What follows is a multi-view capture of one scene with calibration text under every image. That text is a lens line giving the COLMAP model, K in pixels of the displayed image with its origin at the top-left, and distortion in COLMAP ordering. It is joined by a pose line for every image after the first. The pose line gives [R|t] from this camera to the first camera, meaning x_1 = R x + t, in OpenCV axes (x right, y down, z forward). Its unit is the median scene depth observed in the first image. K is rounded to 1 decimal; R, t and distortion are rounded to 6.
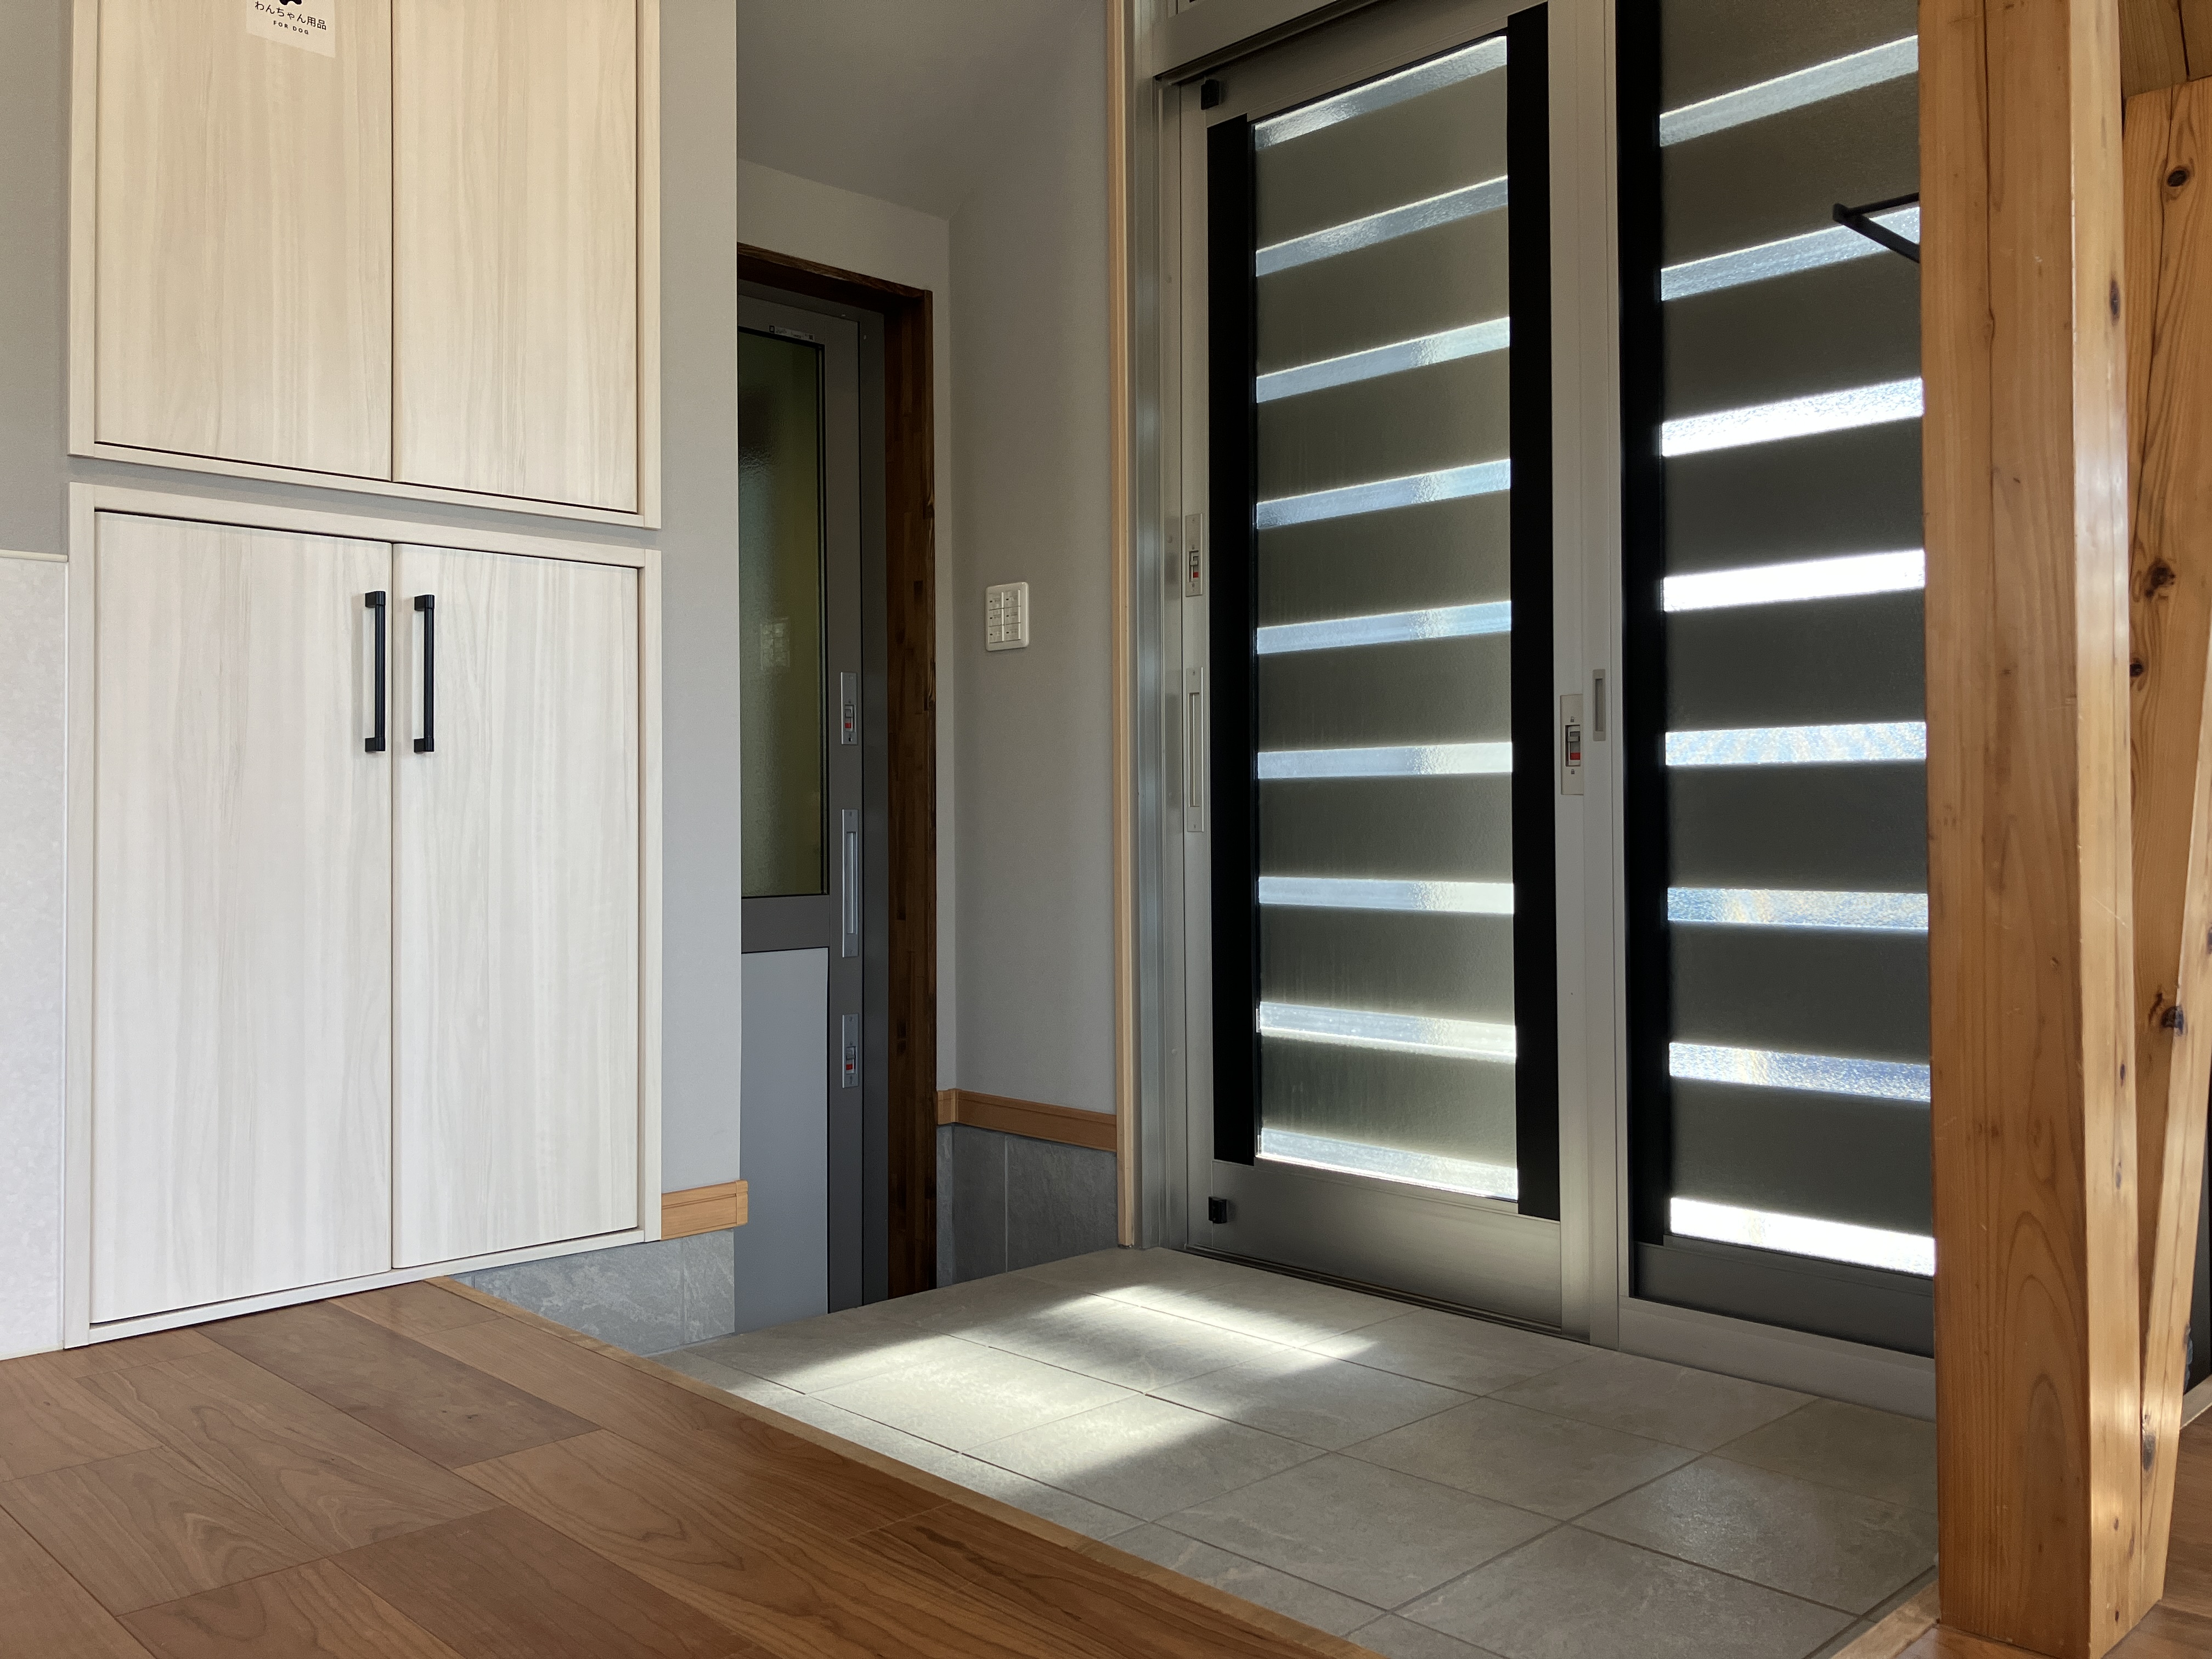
lens RADIAL K [[1809.9, 0, 1099.6], [0, 1809.9, 829.9], [0, 0, 1]] dist [0.049858, -0.071369]
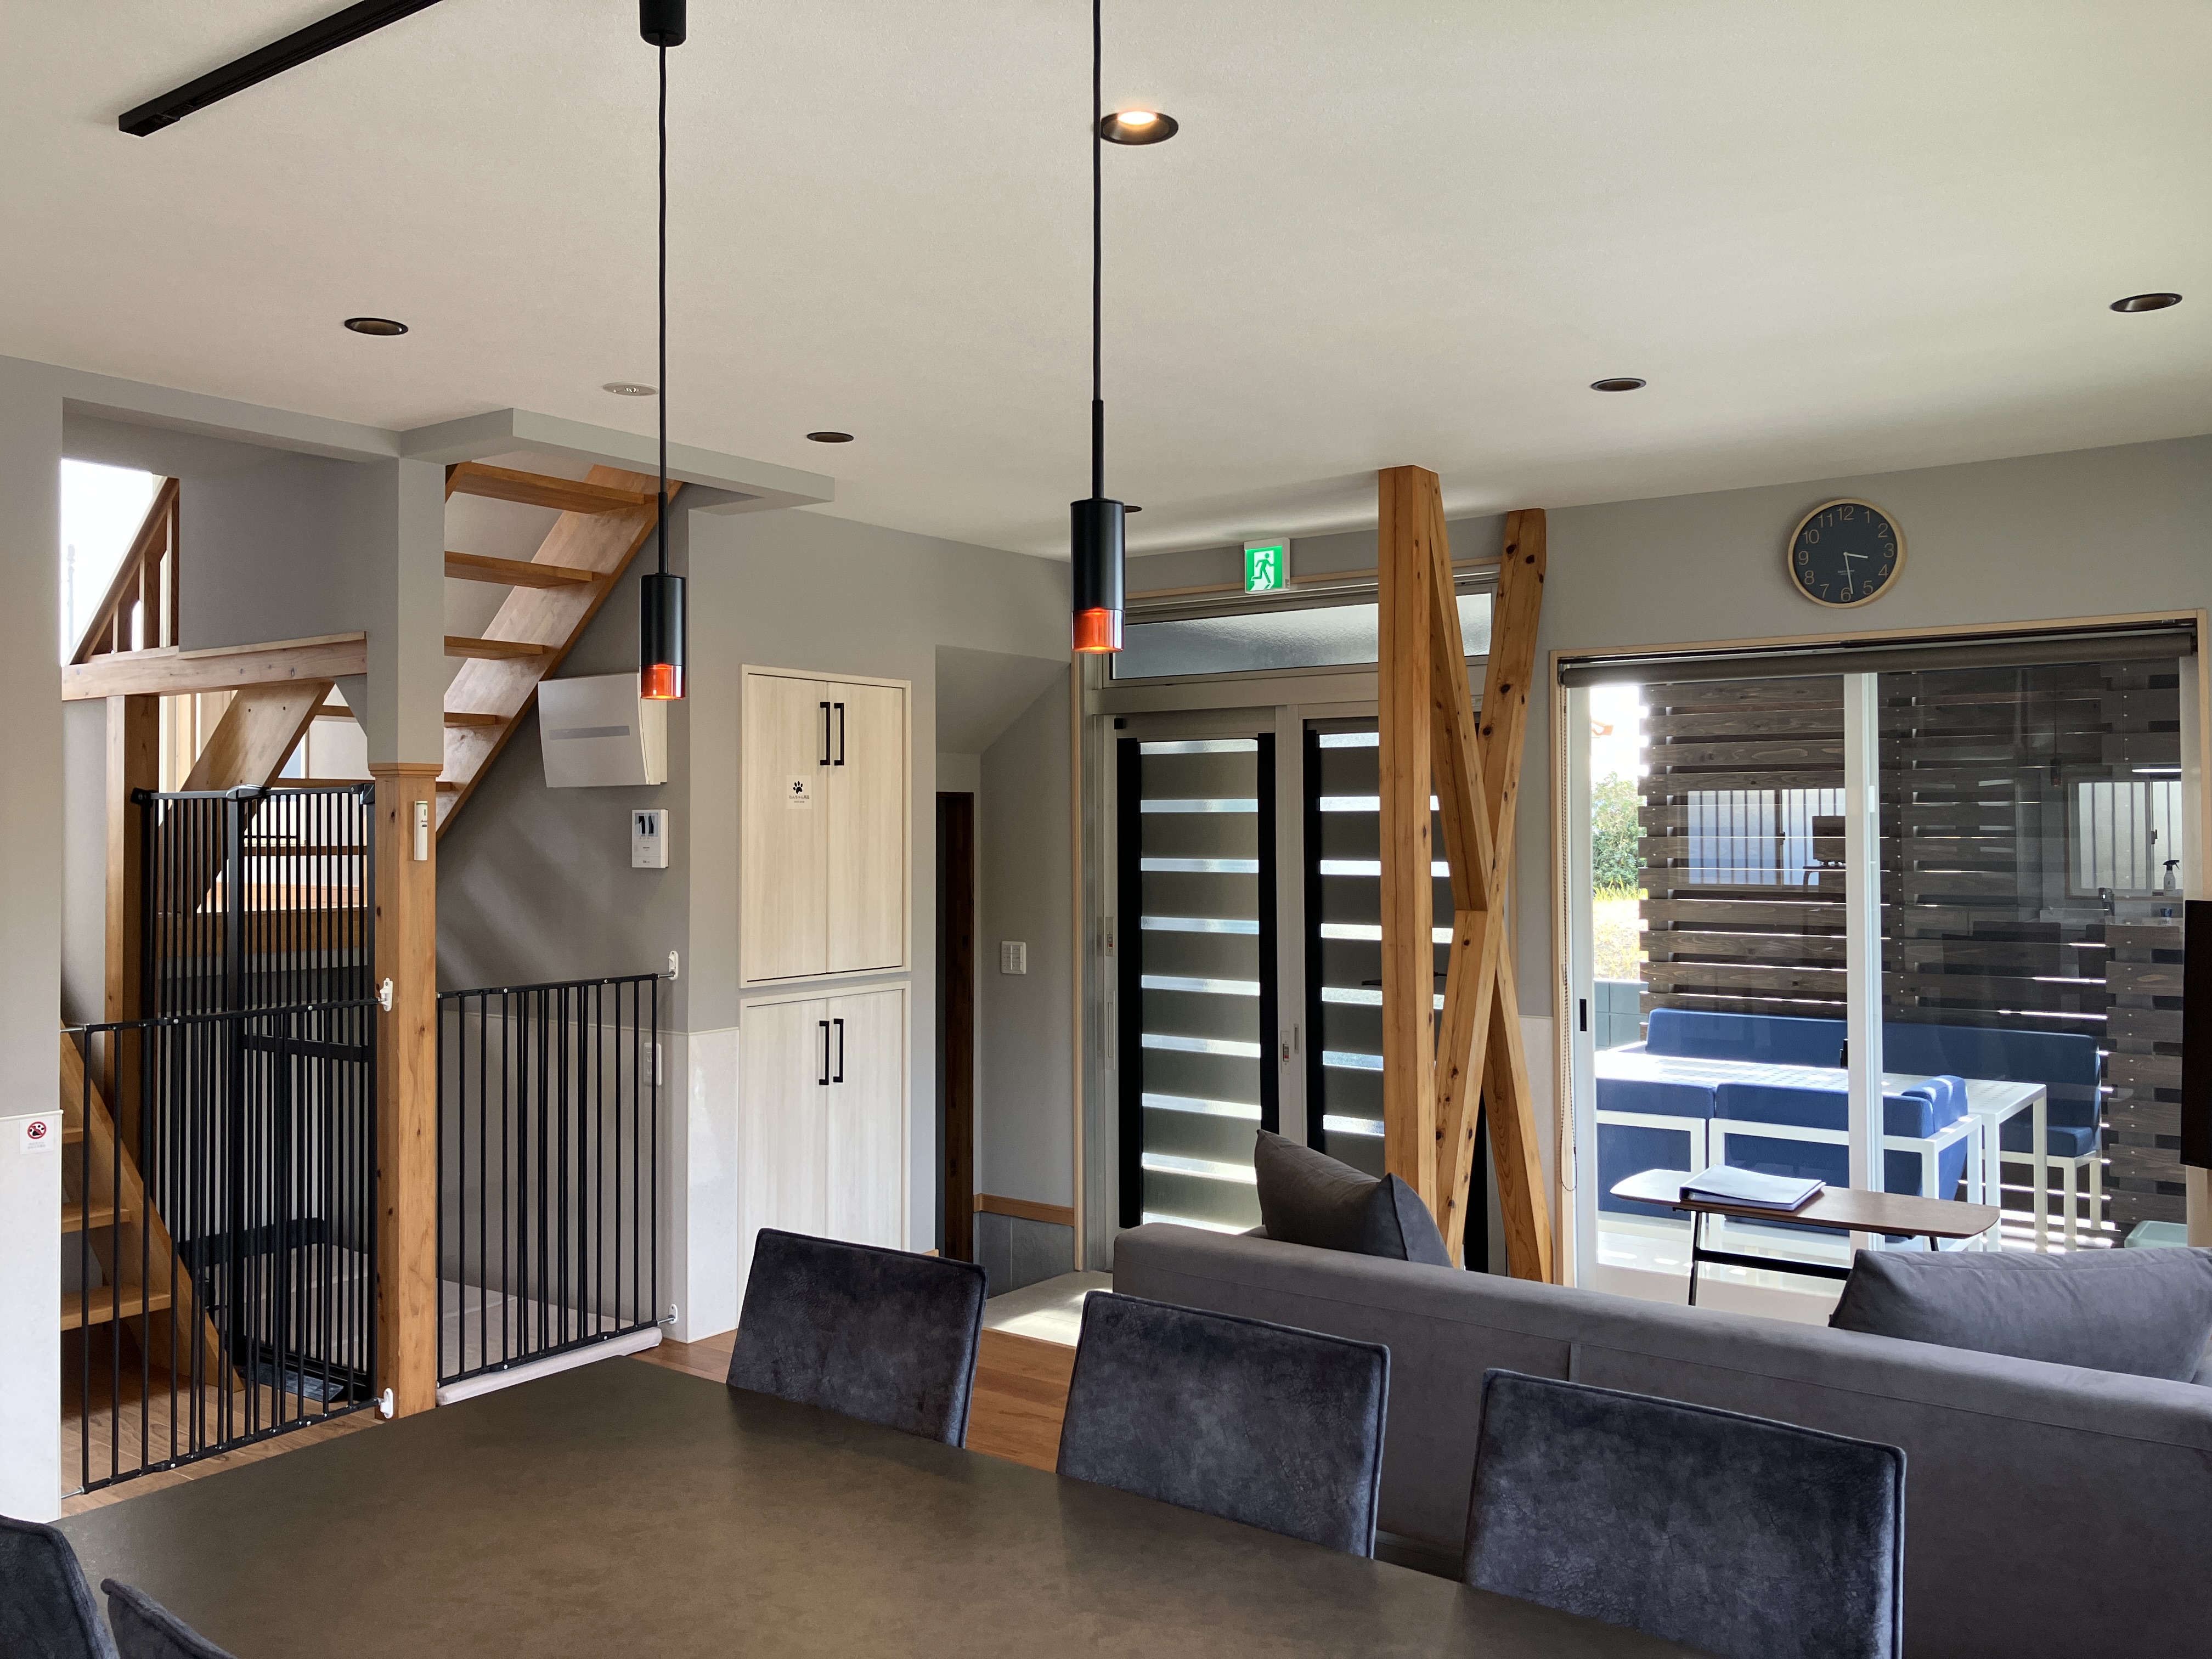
lens RADIAL K [[1809.9, 0, 1119.1], [0, 1809.9, 784.8], [0, 0, 1]] dist [0.049858, -0.071369]
pose [[0.984139, 0.007662, 0.177232, -0.318133], [-0.003395, 0.999697, -0.024366, -0.283909], [-0.177365, 0.023378, 0.983867, -1.099123]]
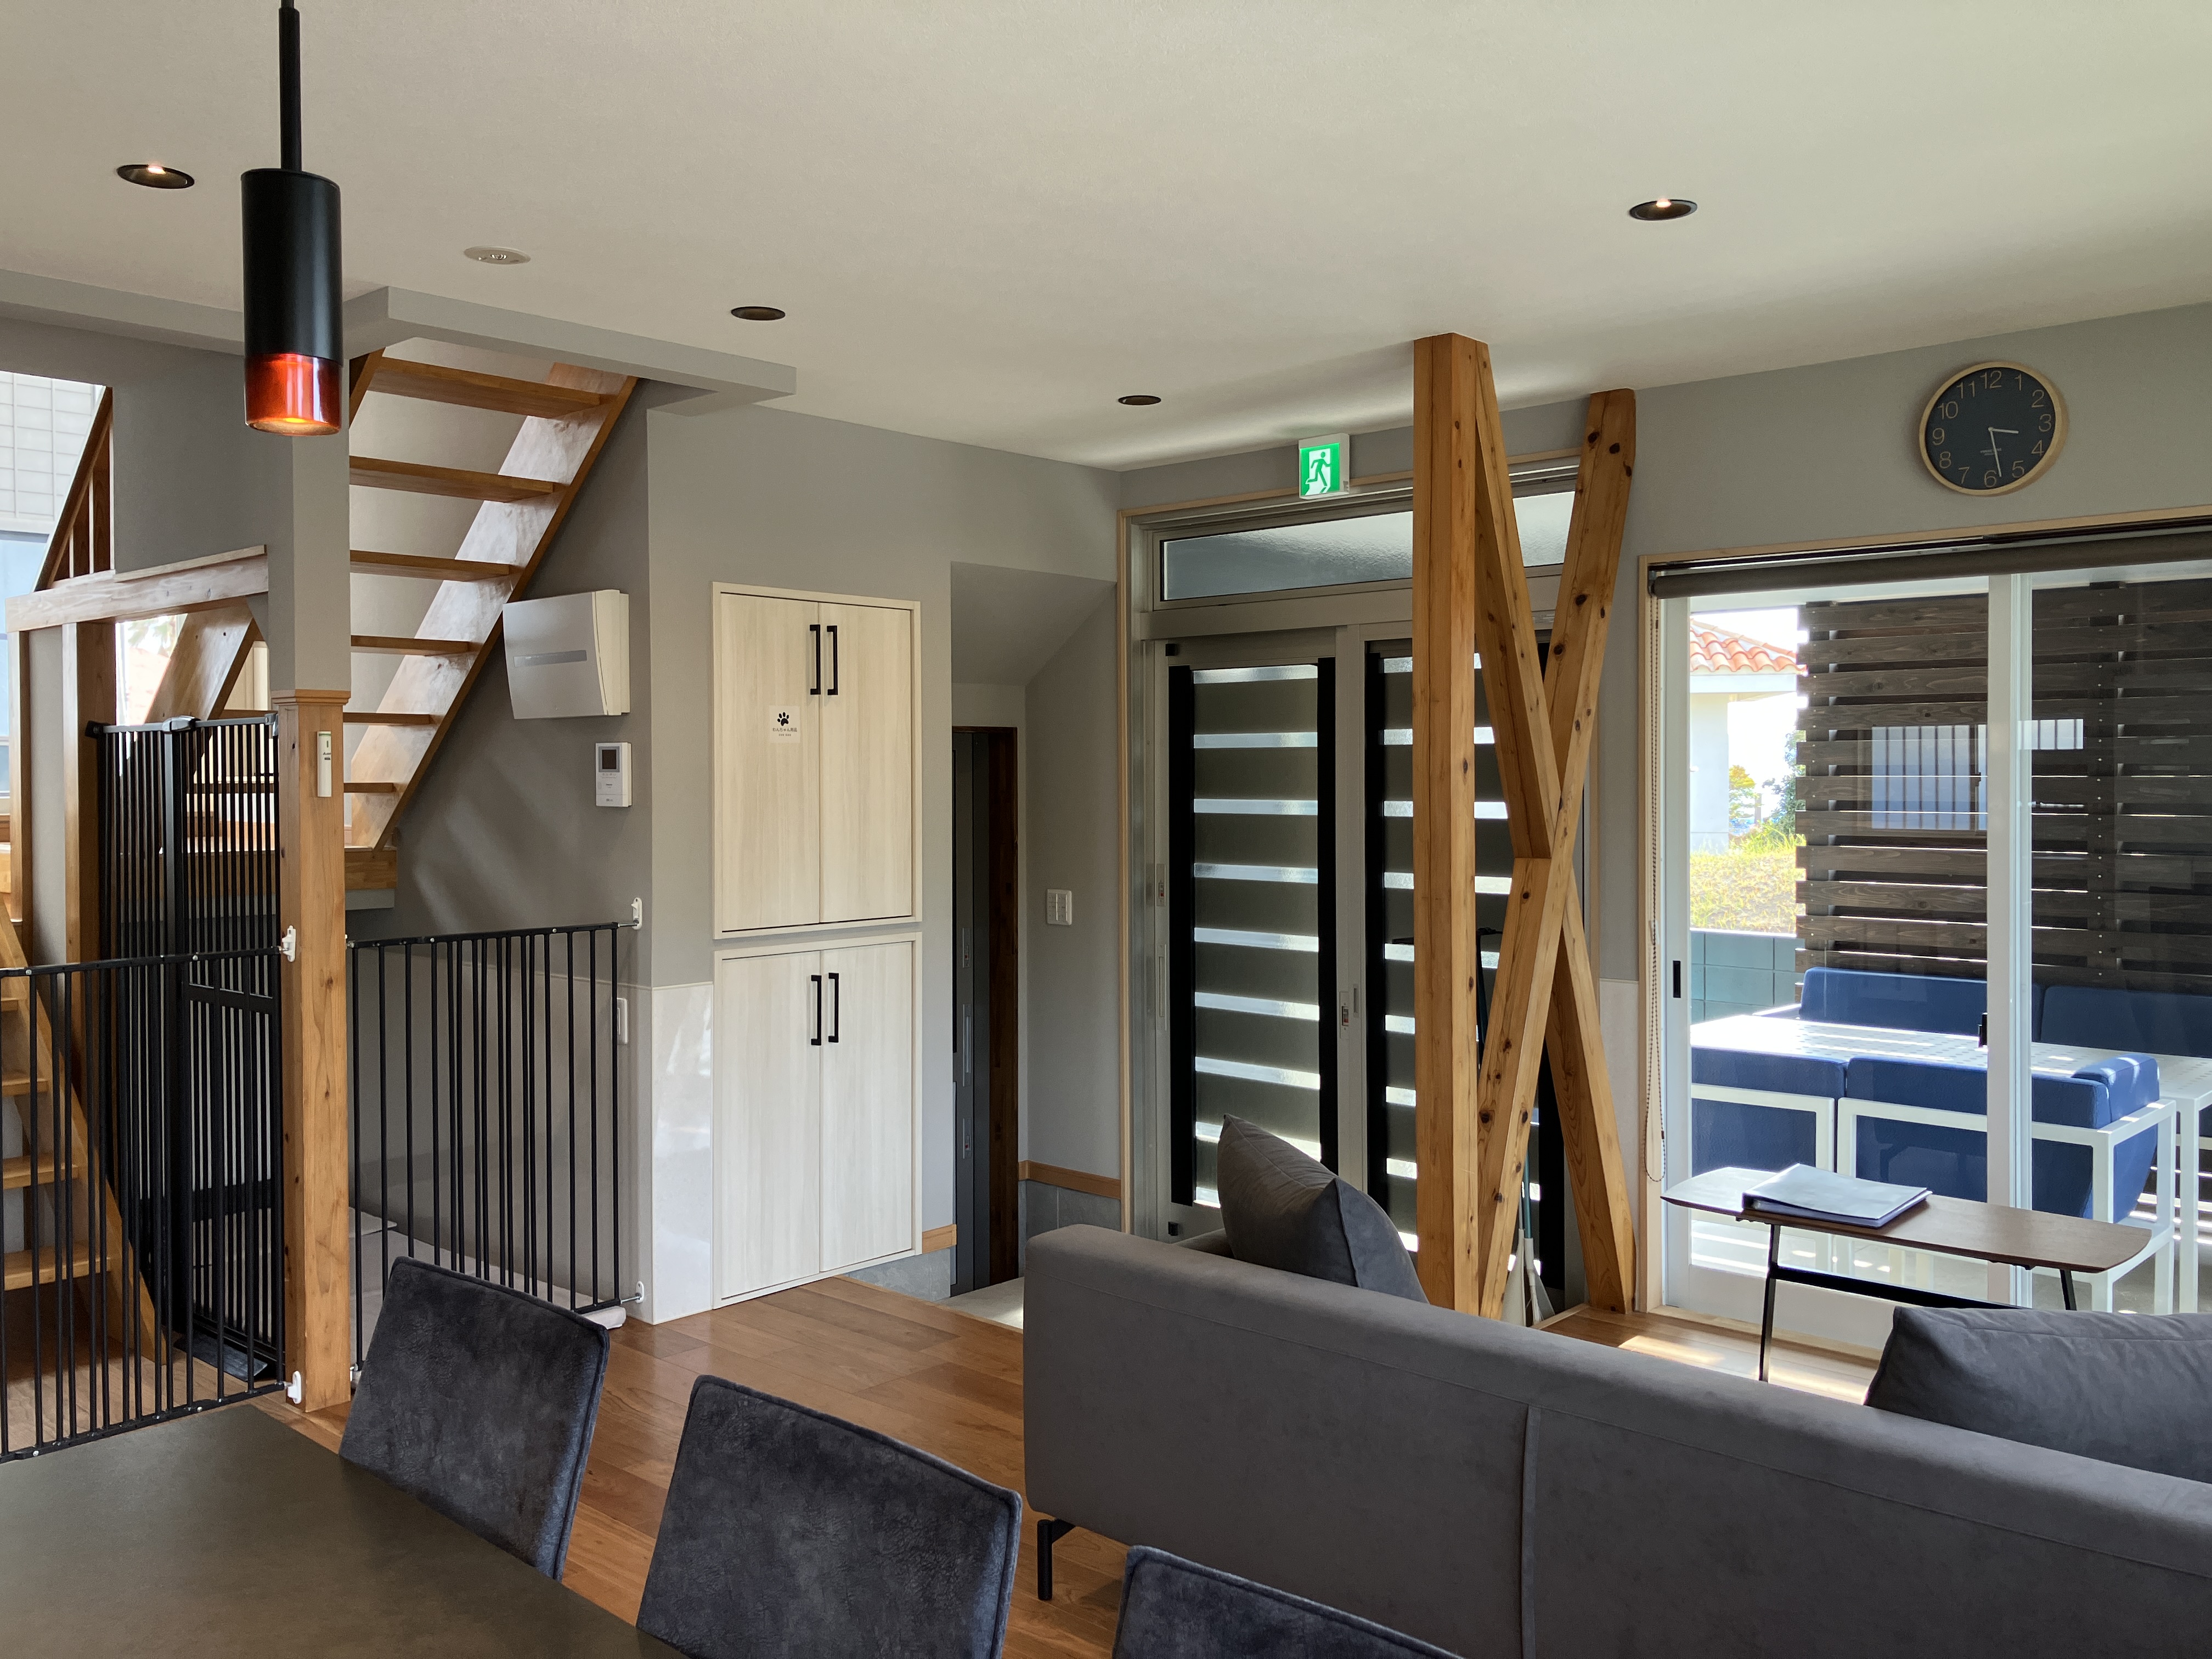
lens RADIAL K [[1809.9, 0, 1109.0], [0, 1809.9, 787.7], [0, 0, 1]] dist [0.049858, -0.071369]
pose [[0.998163, 0.002407, 0.060546, -0.121706], [-0.002890, 0.999965, 0.007889, -0.275763], [-0.060524, -0.008050, 0.998134, -0.923414]]
